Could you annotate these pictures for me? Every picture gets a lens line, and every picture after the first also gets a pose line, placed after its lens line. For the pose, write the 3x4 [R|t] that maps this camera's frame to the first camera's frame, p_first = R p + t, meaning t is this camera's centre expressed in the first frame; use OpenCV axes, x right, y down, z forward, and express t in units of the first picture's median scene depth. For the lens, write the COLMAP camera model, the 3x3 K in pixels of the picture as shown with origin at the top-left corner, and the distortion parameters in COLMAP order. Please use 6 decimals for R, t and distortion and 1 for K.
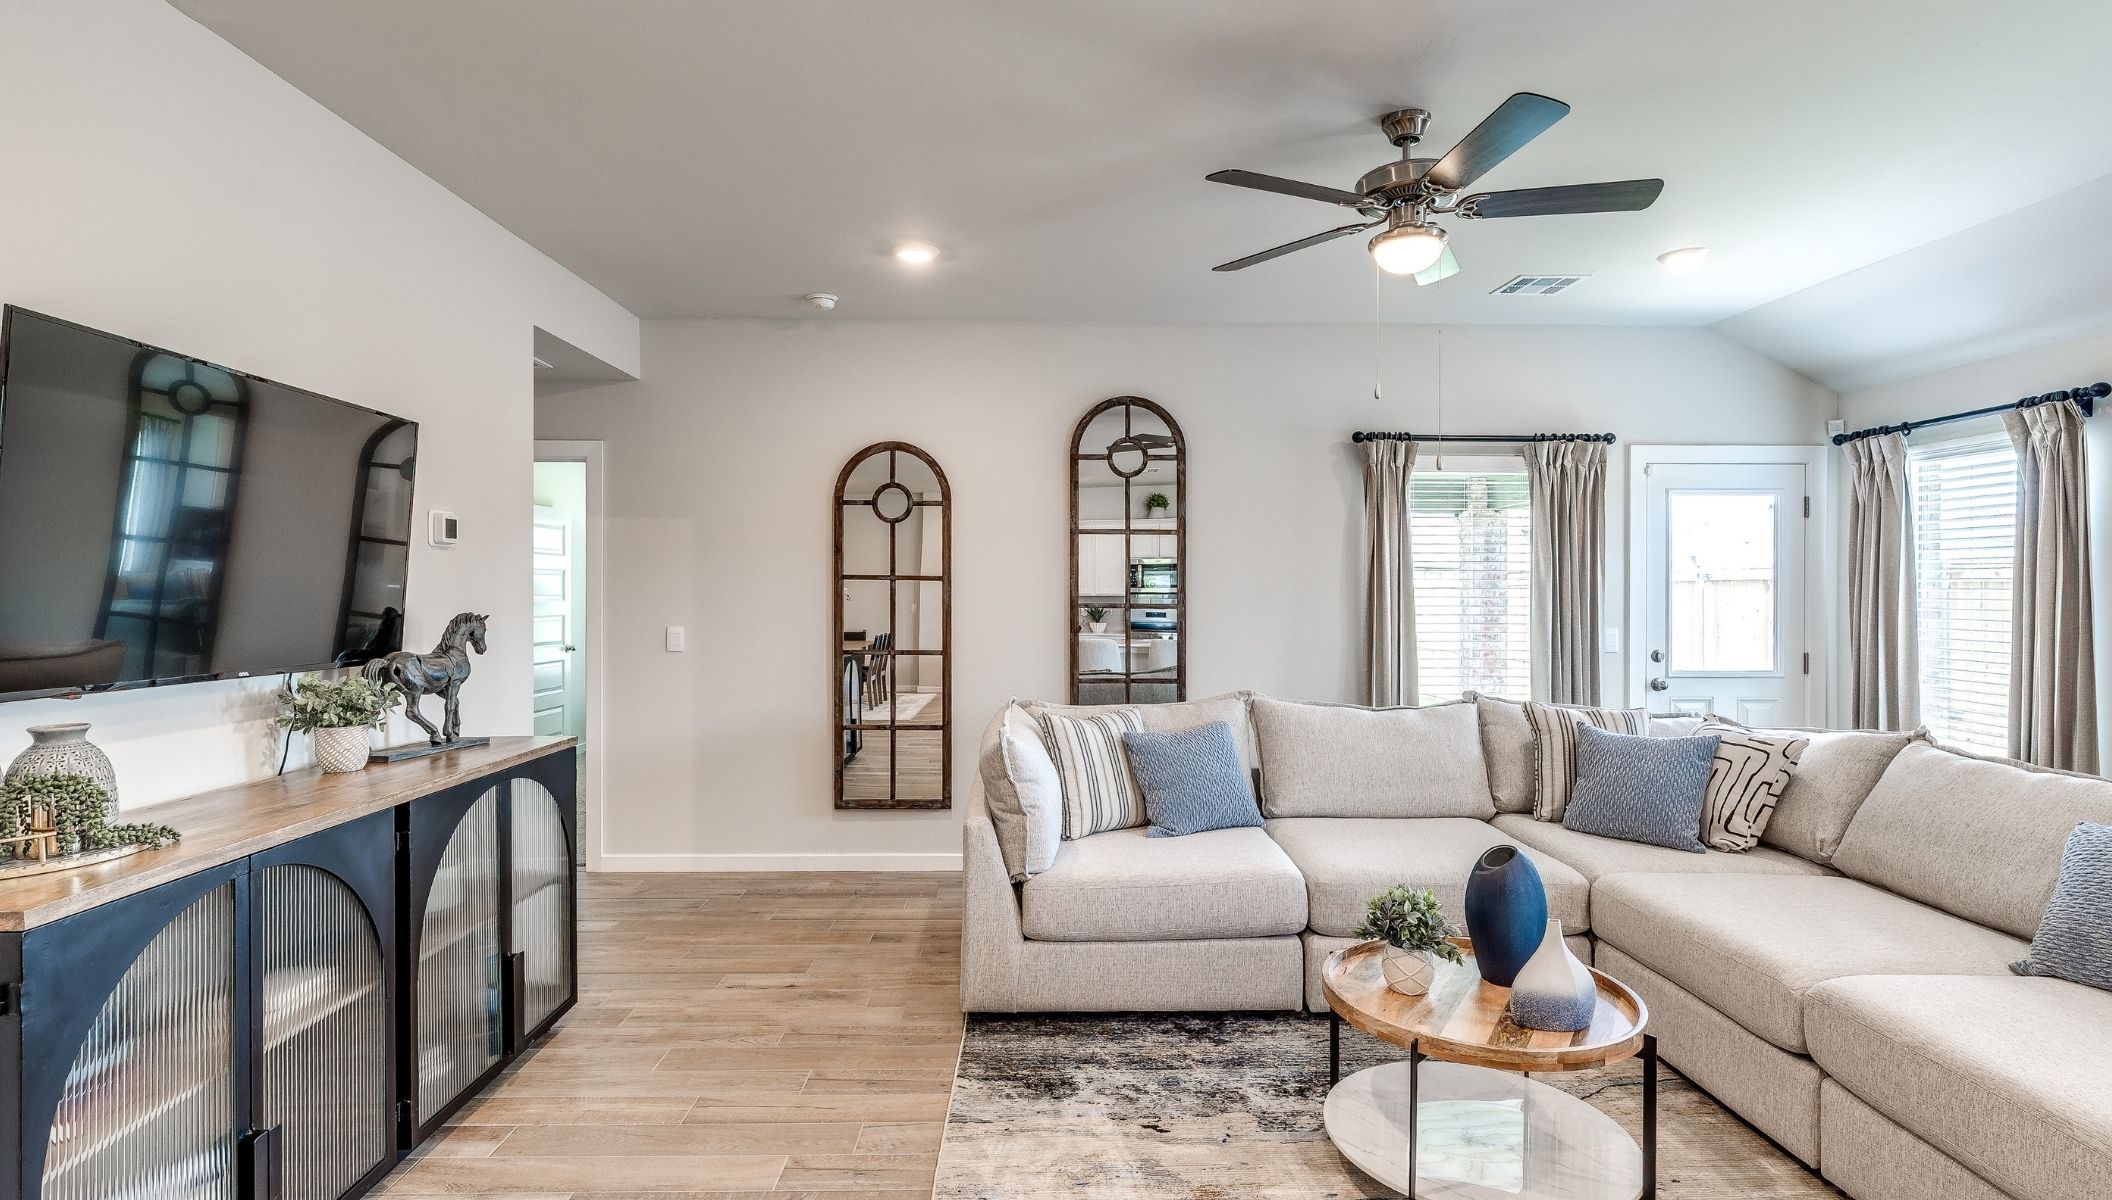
lens RADIAL K [[1055.9, 0, 1056.0], [0, 1055.9, 597.0], [0, 0, 1]] dist [-0.000227, 0.000678]
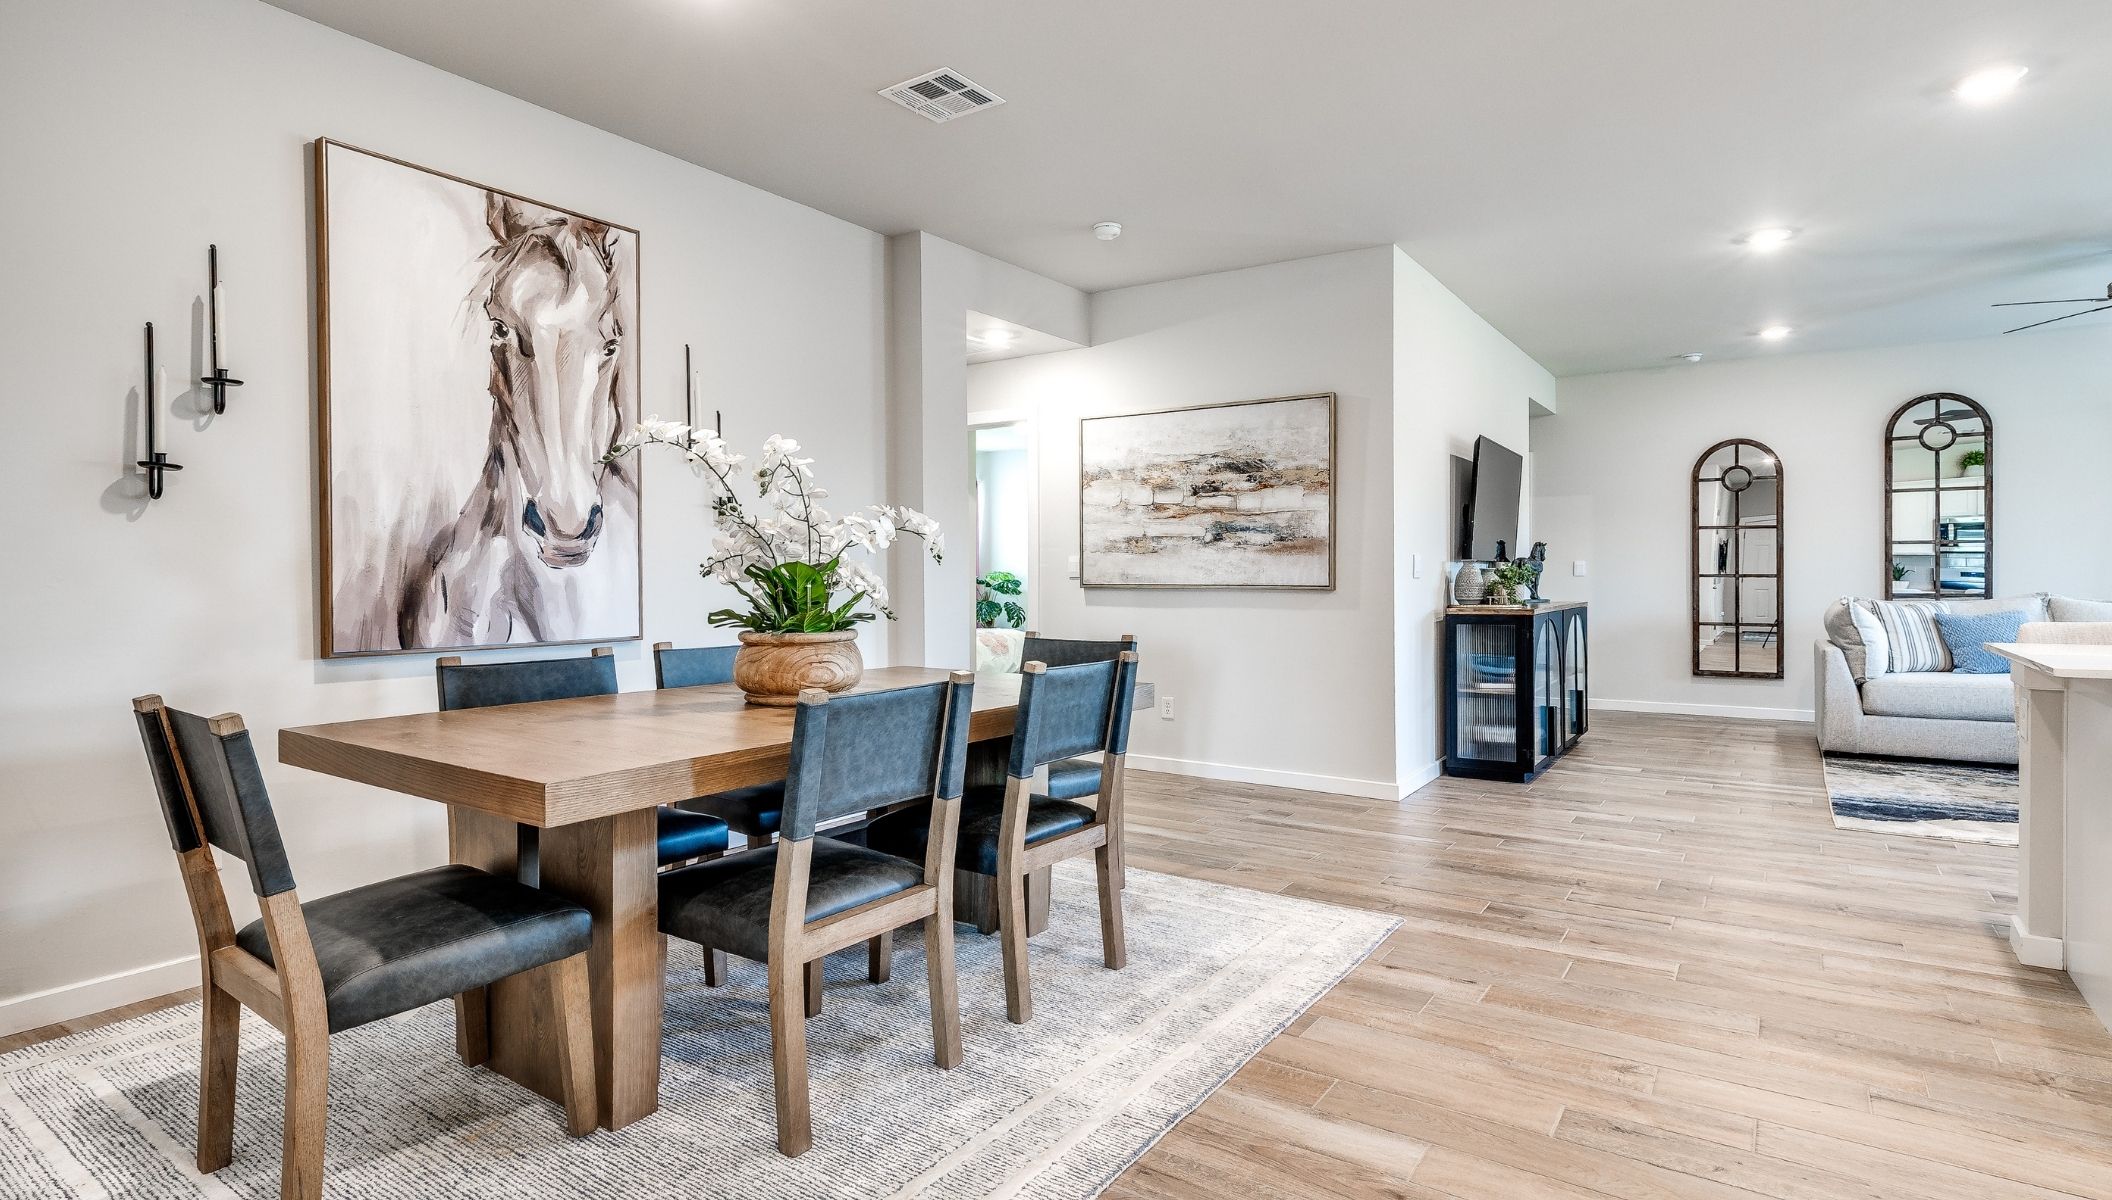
lens RADIAL K [[1055.9, 0, 1041.0], [0, 1055.9, 582.9], [0, 0, 1]] dist [-0.000227, 0.000678]
pose [[0.805274, -0.001399, -0.592901, -0.059704], [0.002599, 0.999996, 0.001170, 0.058382], [0.592897, -0.002483, 0.805274, -0.840649]]
